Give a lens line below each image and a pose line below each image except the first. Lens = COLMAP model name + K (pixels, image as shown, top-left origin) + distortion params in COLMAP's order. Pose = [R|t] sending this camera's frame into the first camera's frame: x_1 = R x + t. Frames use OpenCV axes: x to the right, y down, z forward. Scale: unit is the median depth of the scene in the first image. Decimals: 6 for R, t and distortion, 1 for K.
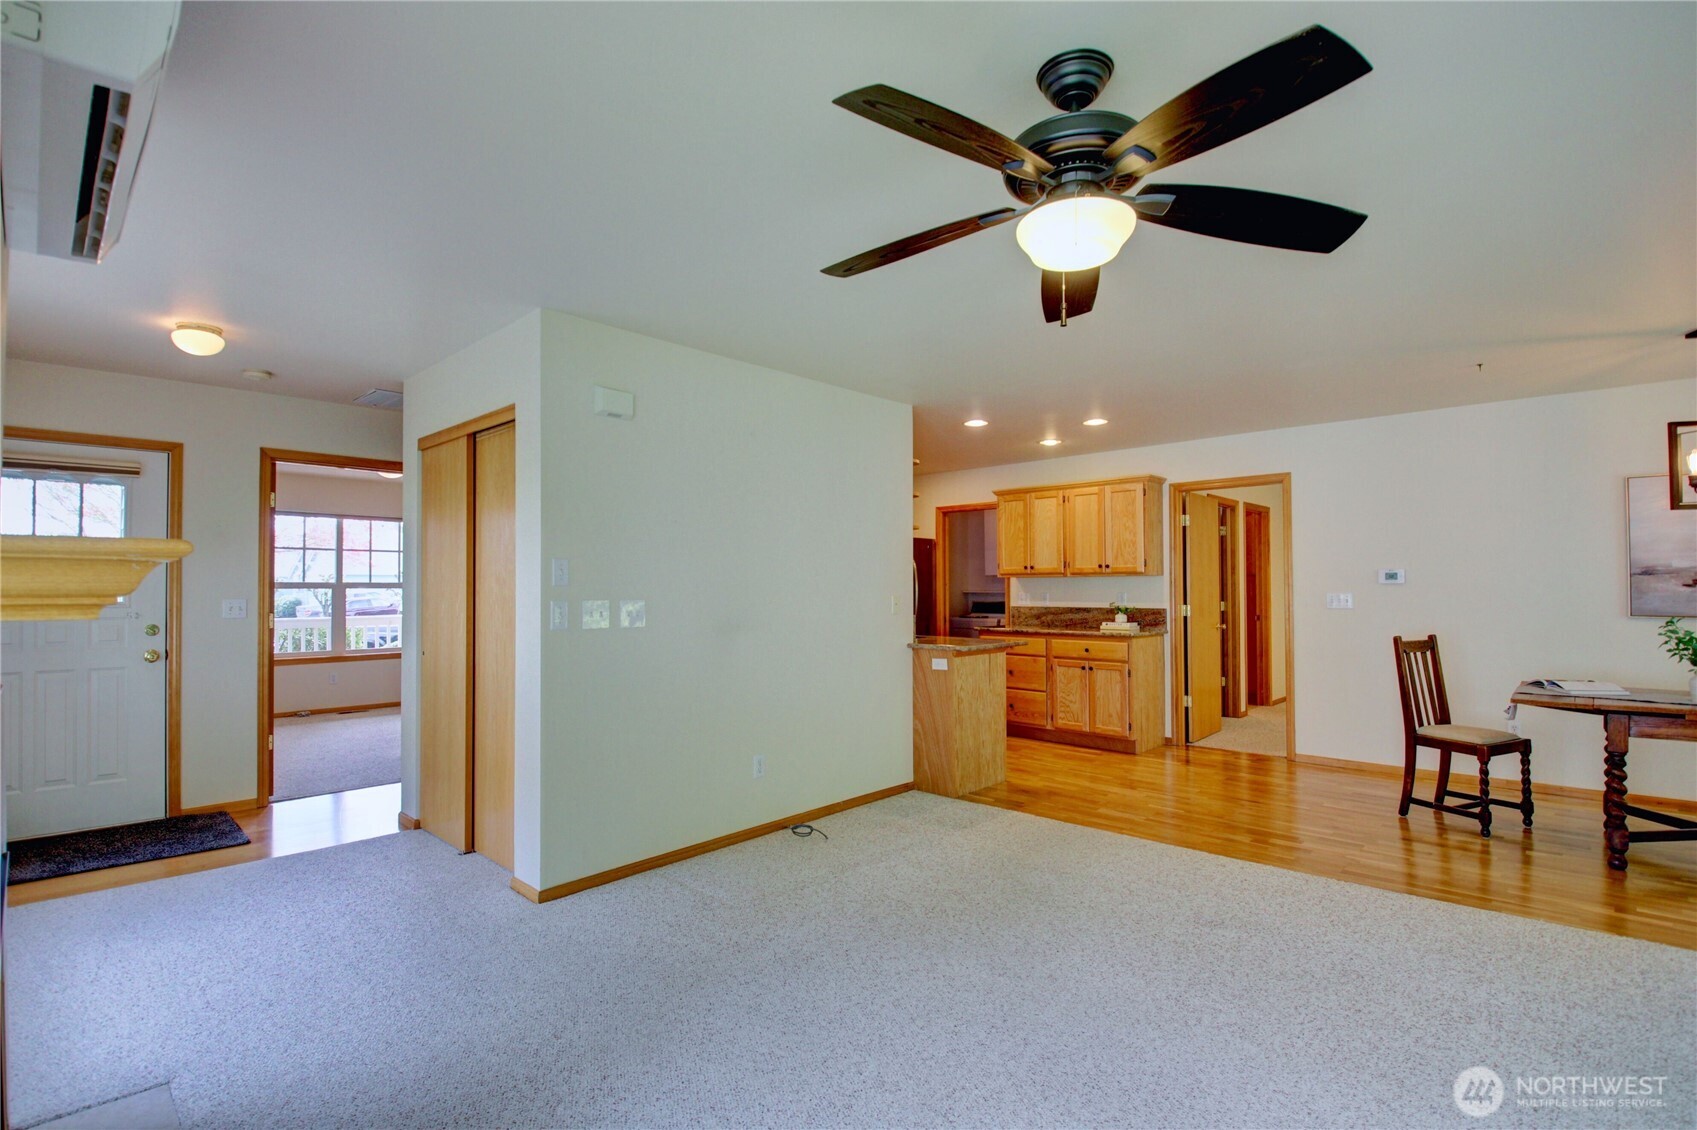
lens RADIAL K [[787.3, 0, 843.0], [0, 787.3, 571.8], [0, 0, 1]] dist [0.001518, -0.018119]
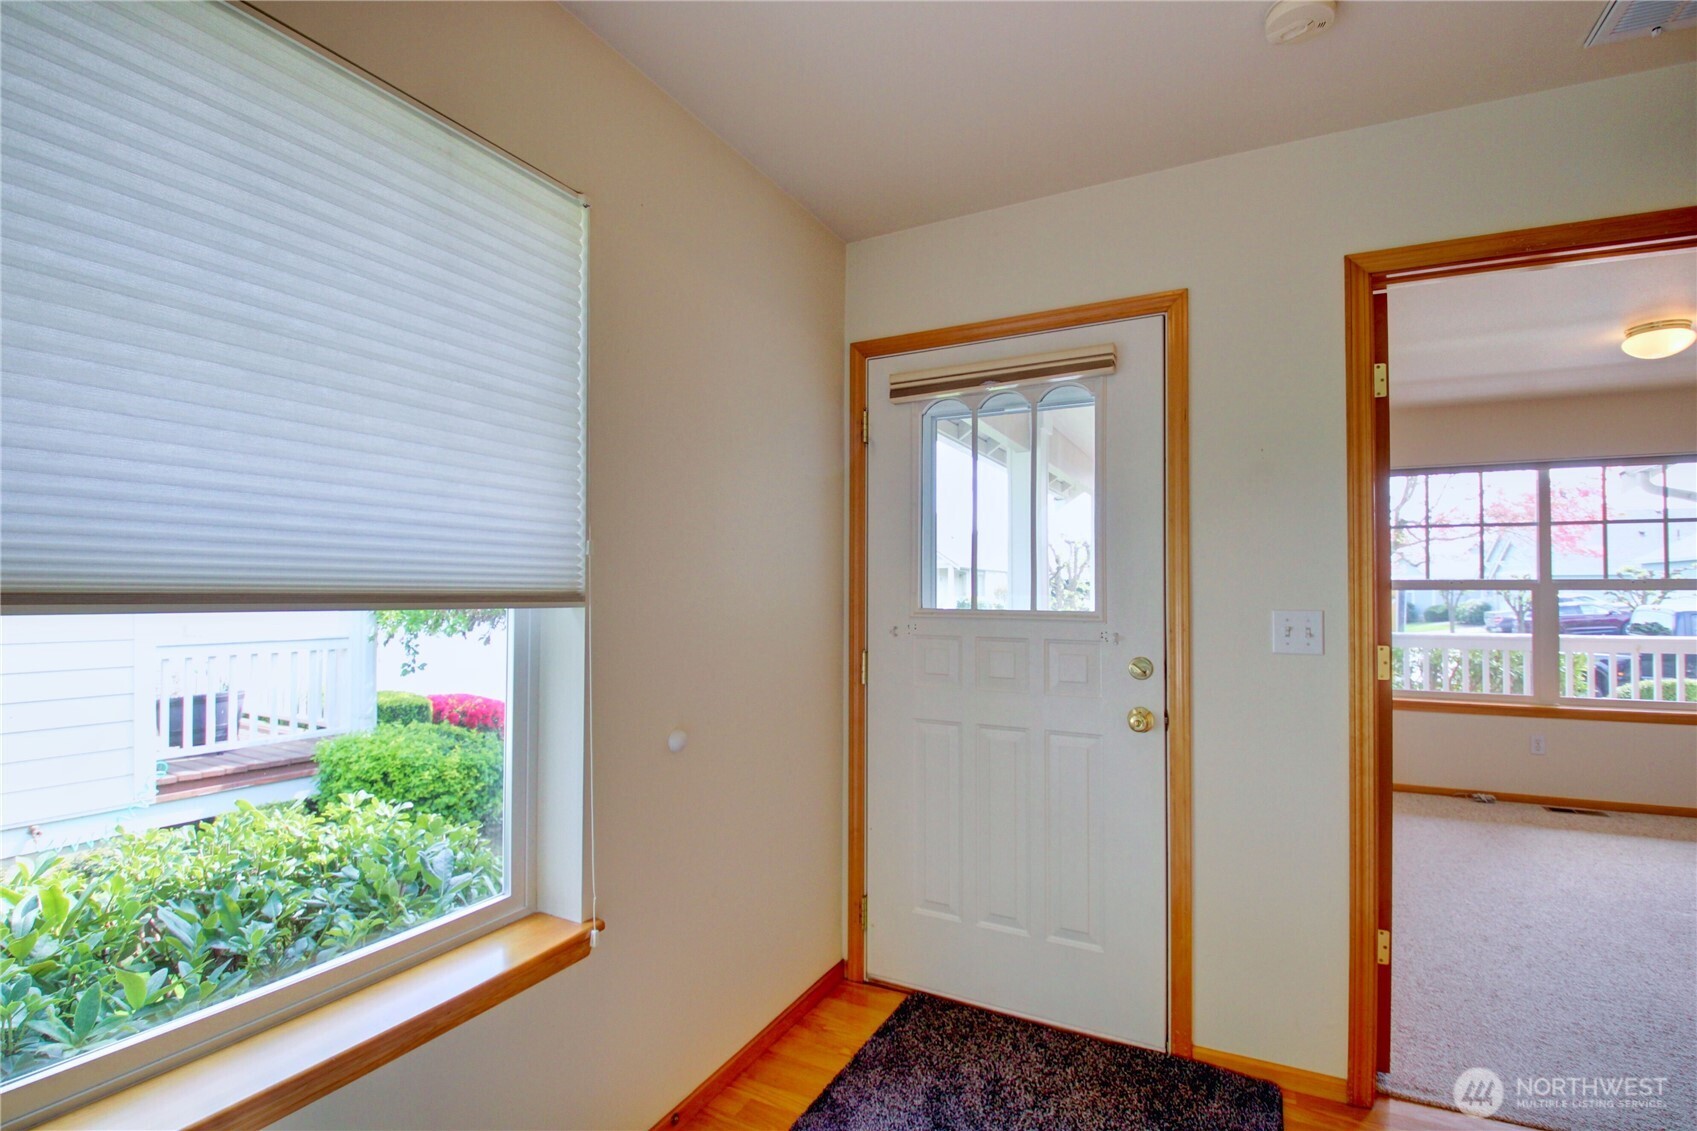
lens RADIAL K [[787.3, 0, 843.0], [0, 787.3, 572.3], [0, 0, 1]] dist [0.001518, -0.018119]
pose [[0.269787, -0.017541, -0.962760, -0.393568], [0.015092, 0.999788, -0.013987, 0.014860], [0.962802, -0.010757, 0.269994, 0.597053]]
